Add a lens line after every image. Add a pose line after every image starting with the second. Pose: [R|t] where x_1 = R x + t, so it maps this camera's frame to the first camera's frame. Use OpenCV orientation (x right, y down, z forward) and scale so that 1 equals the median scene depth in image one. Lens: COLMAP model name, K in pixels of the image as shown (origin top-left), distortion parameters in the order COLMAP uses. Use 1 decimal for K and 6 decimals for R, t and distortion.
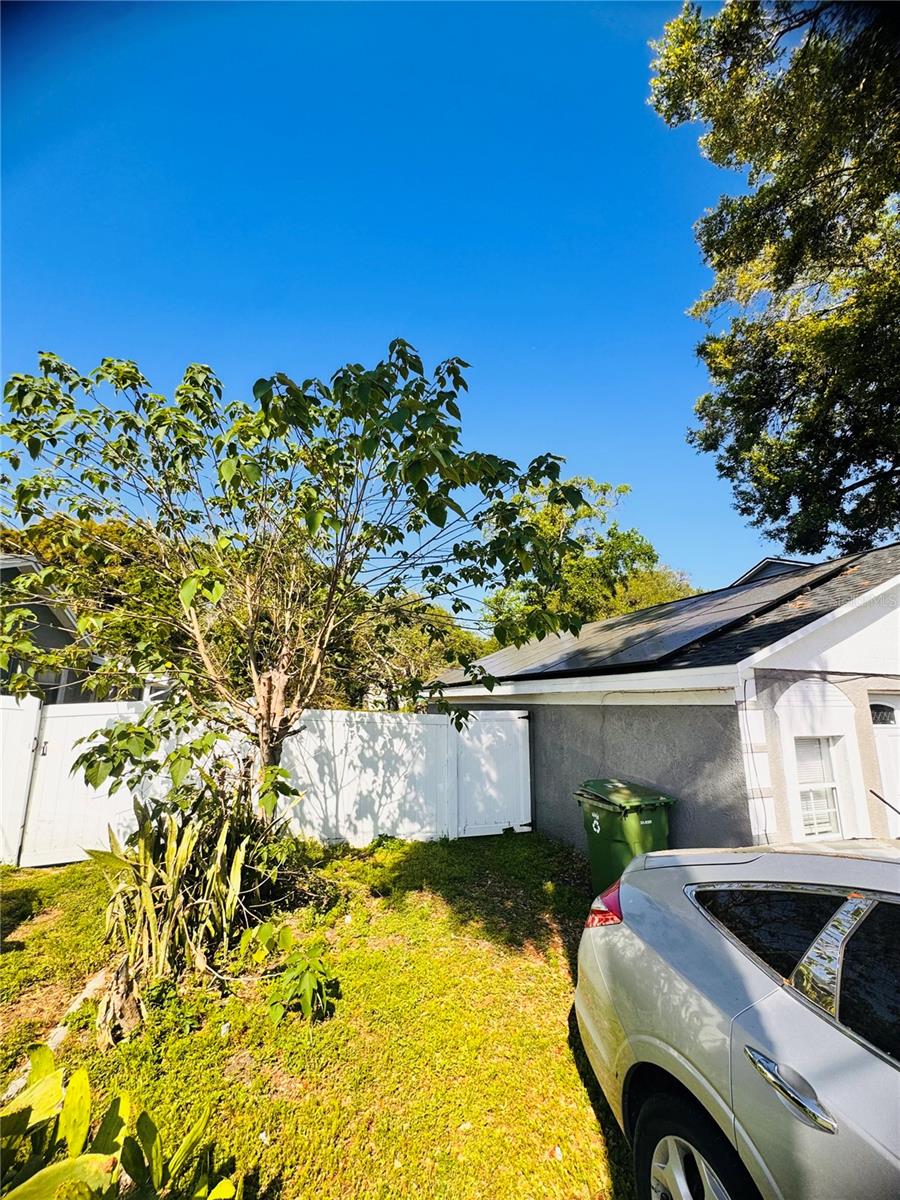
lens RADIAL K [[482.5, 0, 449.7], [0, 482.5, 603.6], [0, 0, 1]] dist [0.000282, -0.000137]
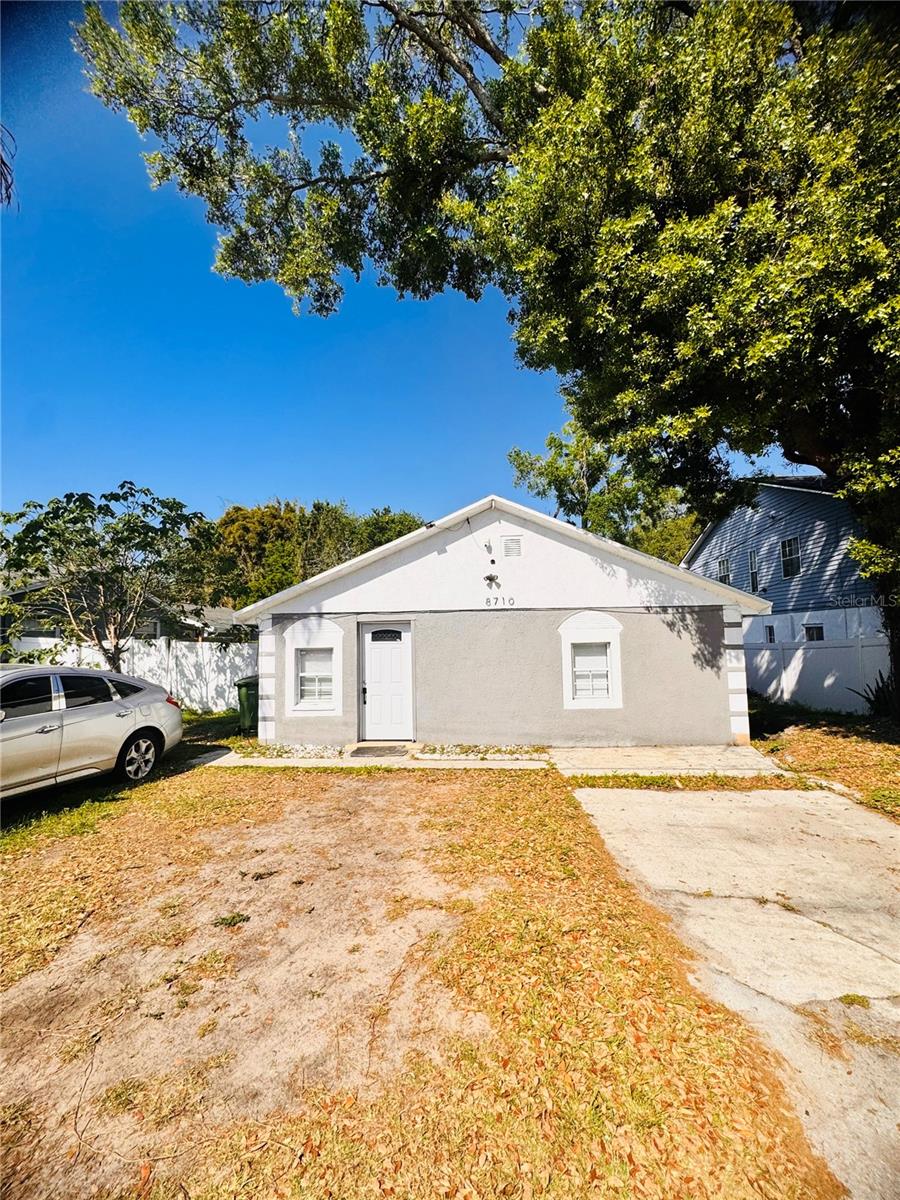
lens RADIAL K [[482.5, 0, 449.7], [0, 482.5, 603.6], [0, 0, 1]] dist [0.000282, -0.000137]
pose [[0.932747, -0.052841, -0.356639, 1.329147], [0.100250, 0.988204, 0.115774, -0.038575], [0.346315, -0.143741, 0.927041, -0.354590]]
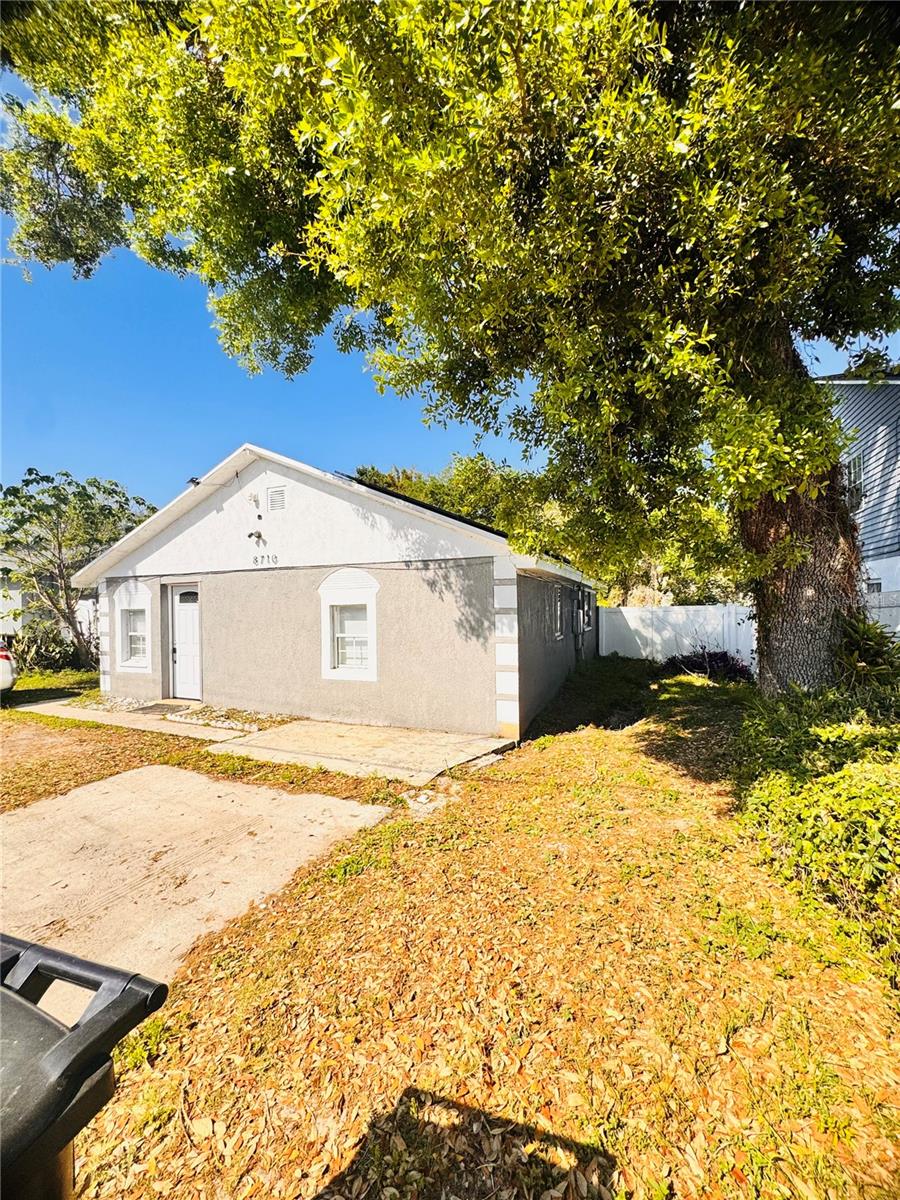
lens RADIAL K [[482.5, 0, 449.7], [0, 482.5, 603.6], [0, 0, 1]] dist [0.000282, -0.000137]
pose [[0.749434, -0.022309, -0.661703, 2.101170], [0.157942, 0.976602, 0.145957, 0.117151], [0.642964, -0.213896, 0.735422, 0.266329]]
